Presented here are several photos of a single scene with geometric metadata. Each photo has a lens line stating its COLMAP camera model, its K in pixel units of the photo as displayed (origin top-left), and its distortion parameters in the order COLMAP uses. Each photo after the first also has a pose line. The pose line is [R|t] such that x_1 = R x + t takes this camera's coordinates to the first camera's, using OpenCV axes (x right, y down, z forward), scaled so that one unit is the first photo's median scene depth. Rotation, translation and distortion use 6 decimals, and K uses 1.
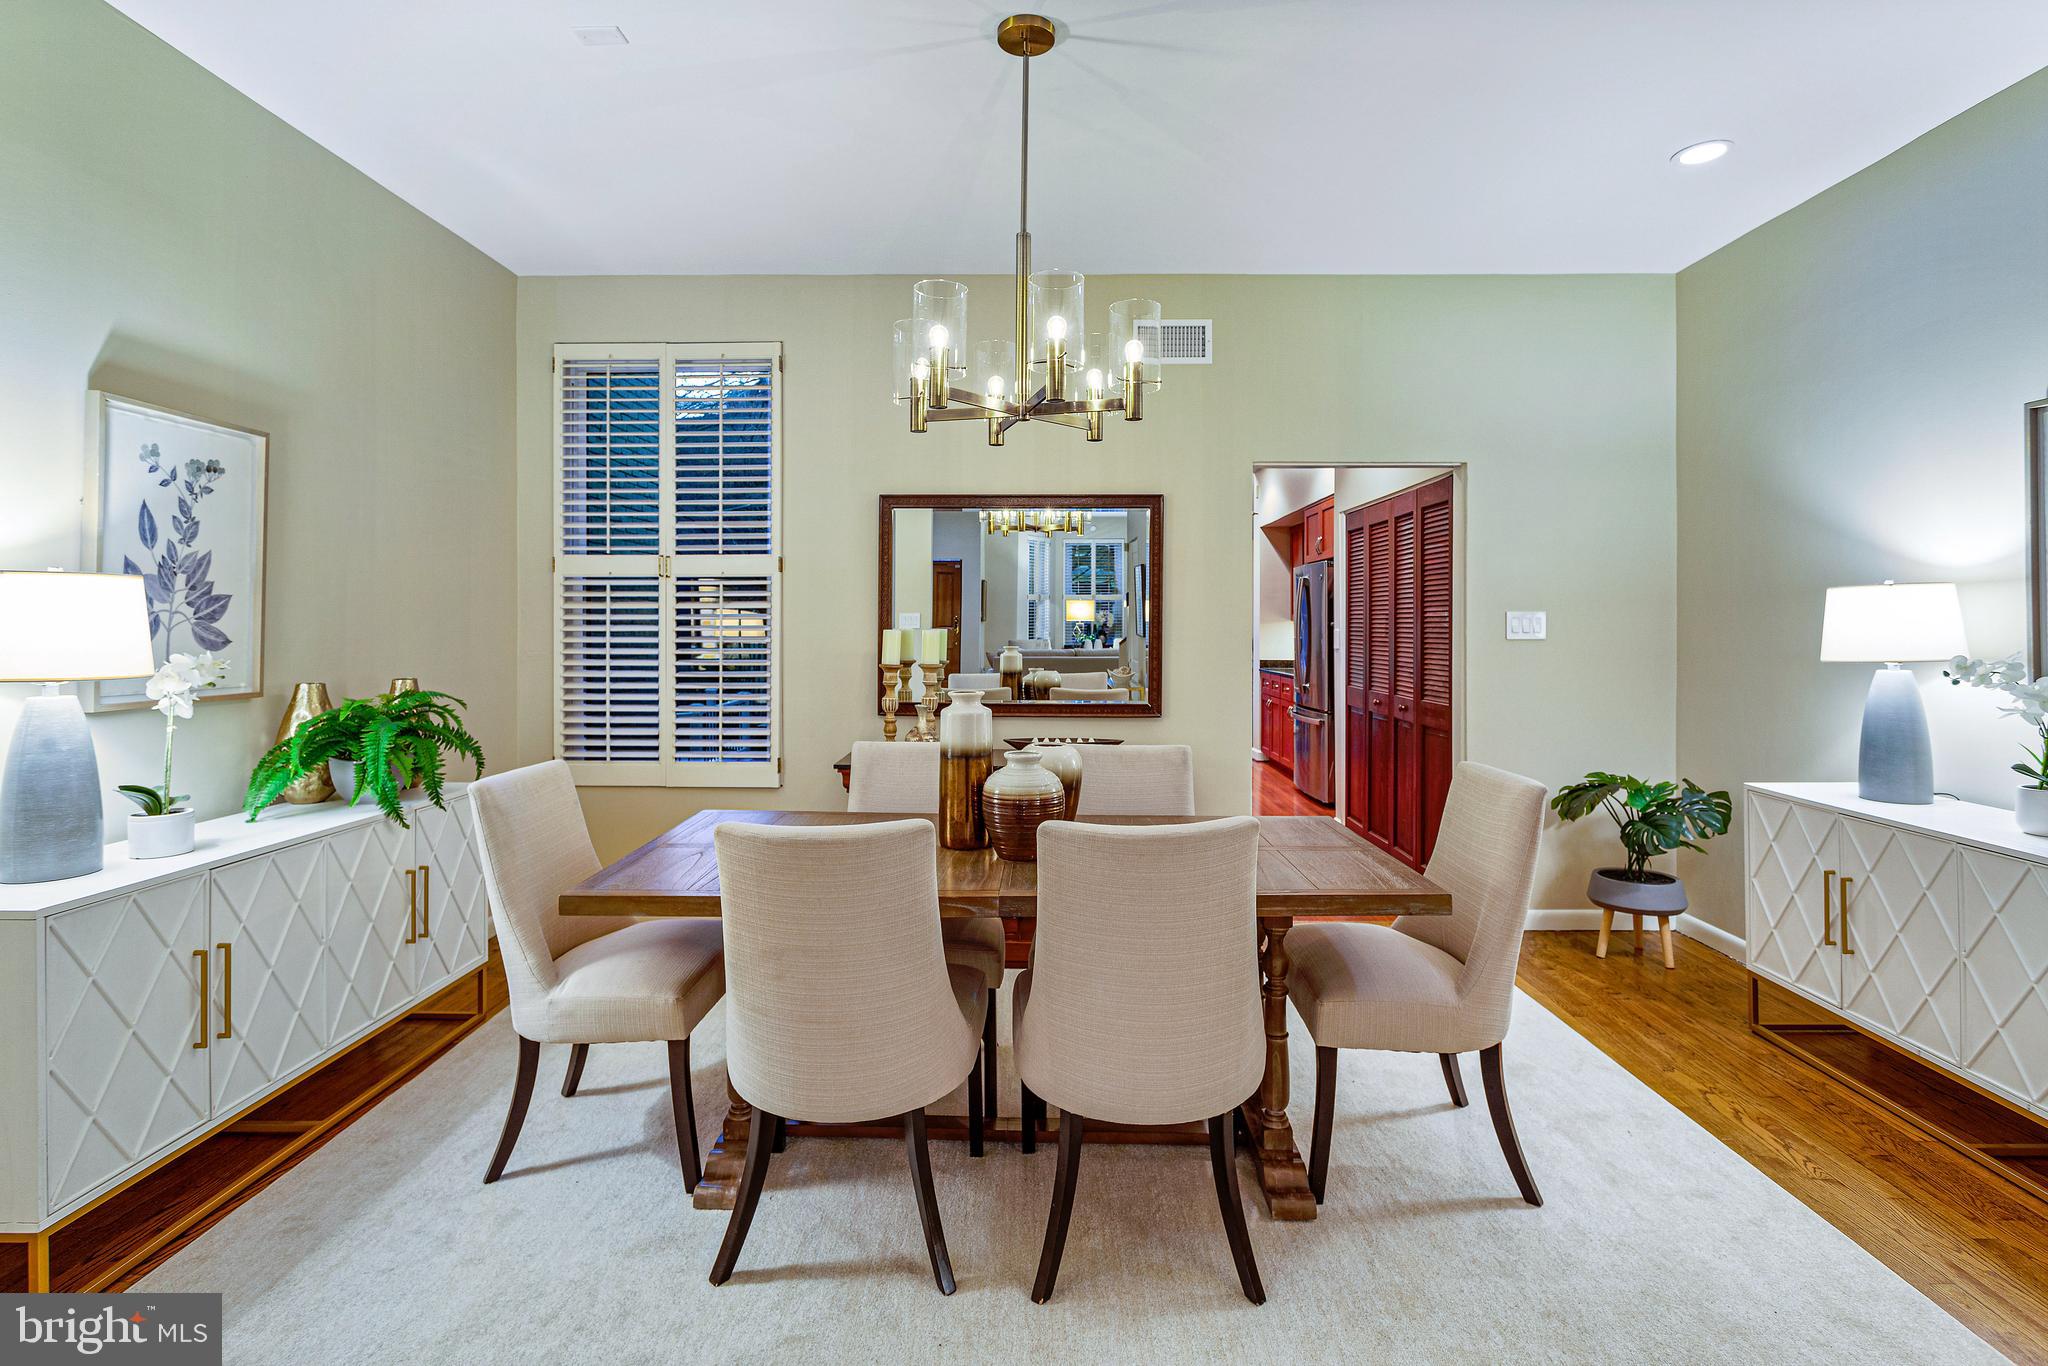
lens RADIAL K [[1006.2, 0, 987.8], [0, 1006.2, 618.0], [0, 0, 1]] dist [-0.005476, 0.001074]
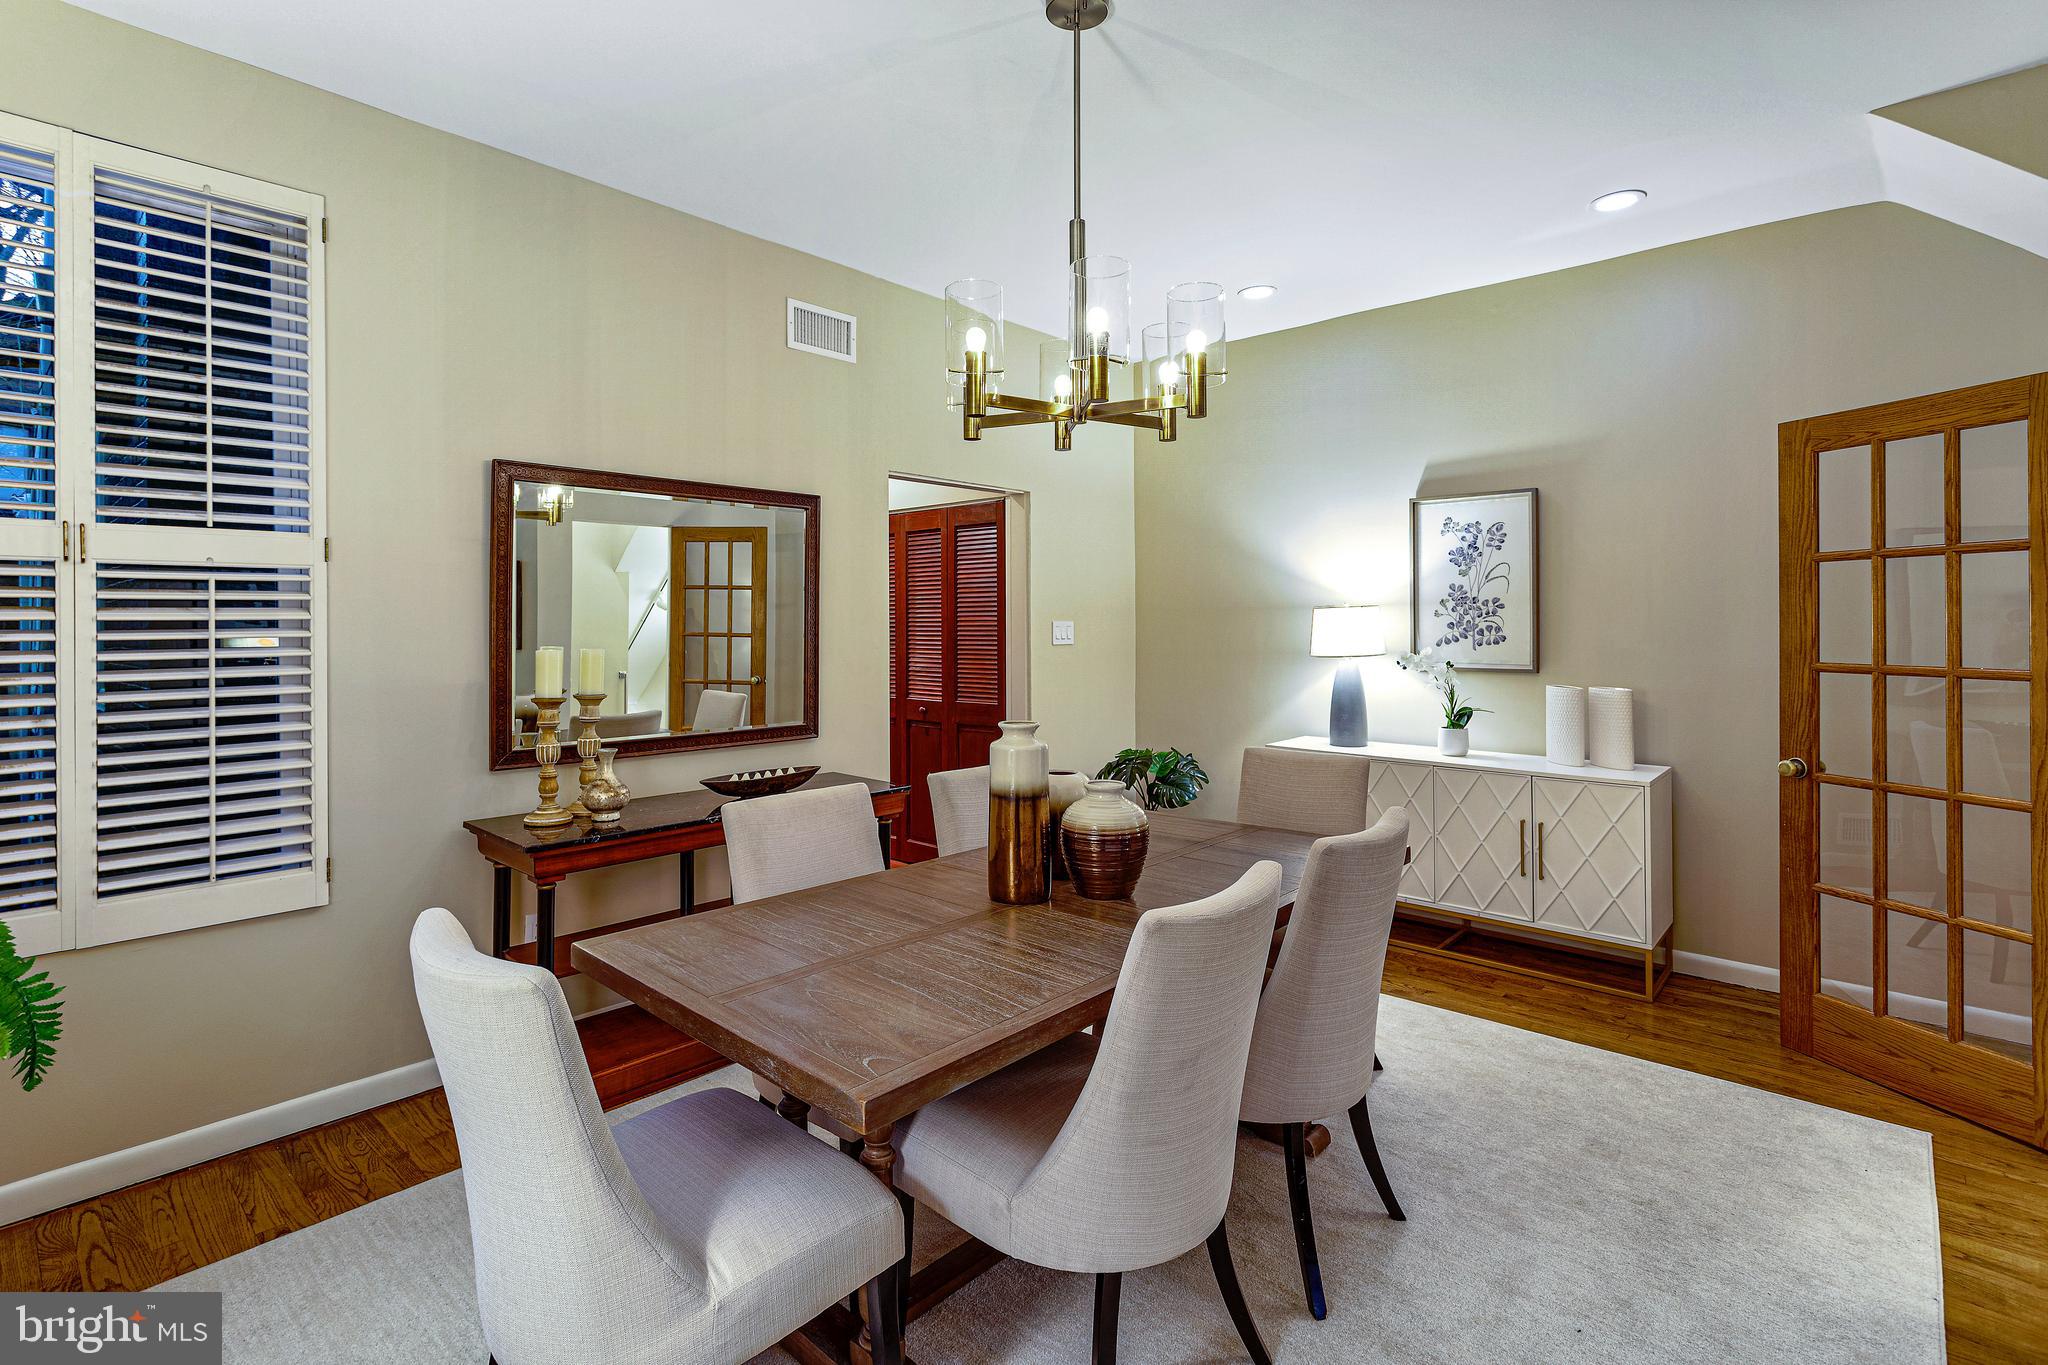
lens RADIAL K [[1006.2, 0, 1054.6], [0, 1006.2, 613.5], [0, 0, 1]] dist [-0.005476, 0.001074]
pose [[0.637425, 0.002623, 0.770508, -0.409658], [0.002060, 0.999985, -0.005109, -0.009571], [-0.770509, 0.004844, 0.637410, 0.255245]]
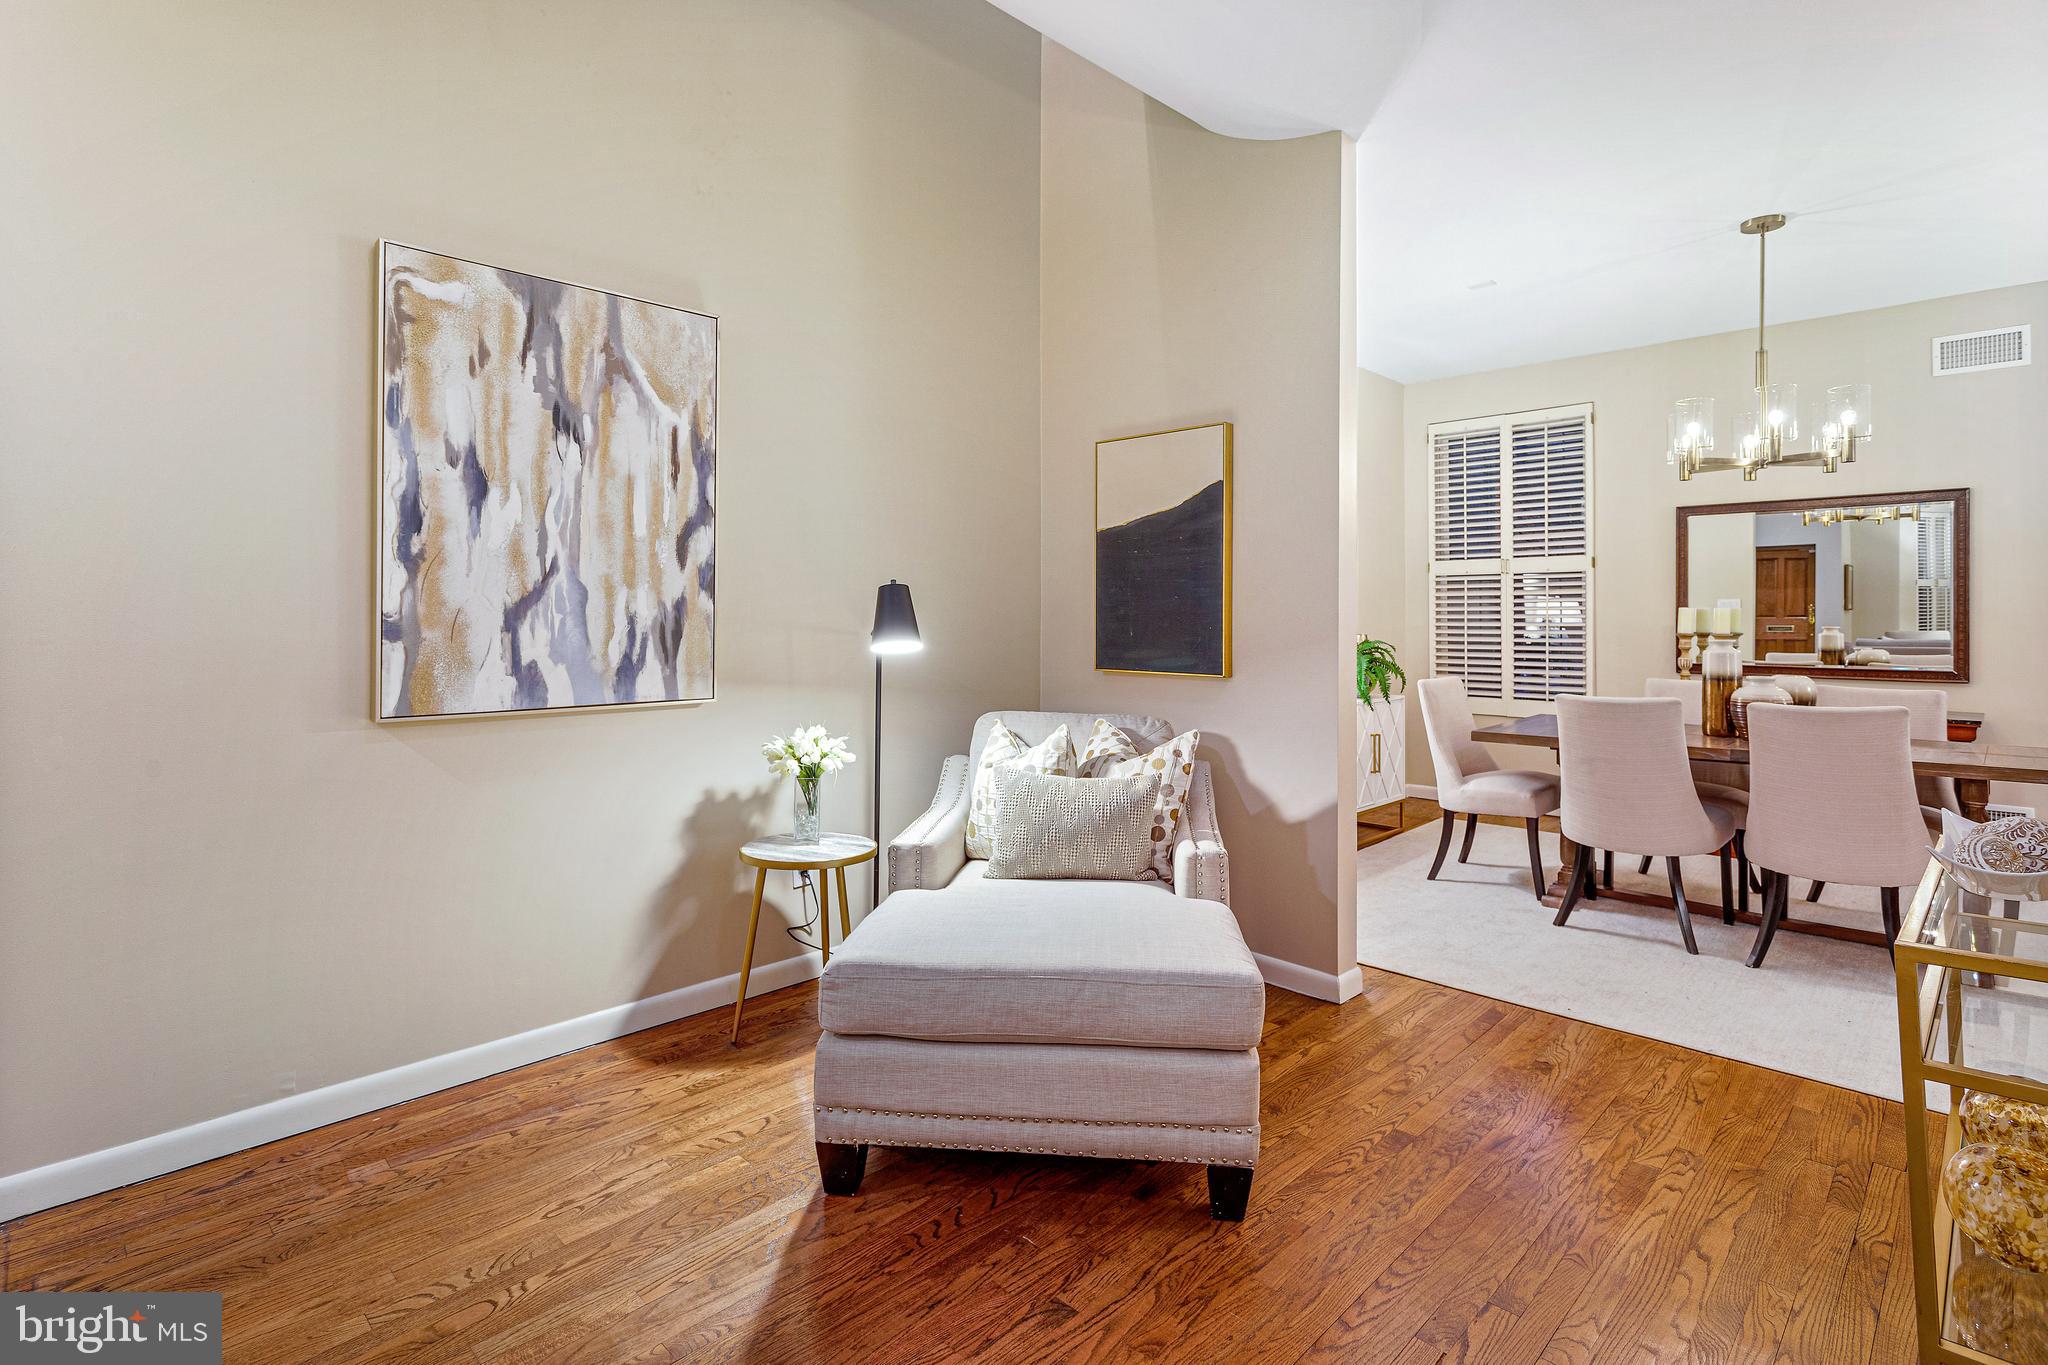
lens RADIAL K [[1006.2, 0, 1029.8], [0, 1006.2, 612.4], [0, 0, 1]] dist [-0.005476, 0.001074]
pose [[0.752086, -0.005852, -0.659039, 0.124311], [0.003994, 0.999983, -0.004323, 0.019558], [0.659052, 0.000619, 0.752097, -0.566705]]
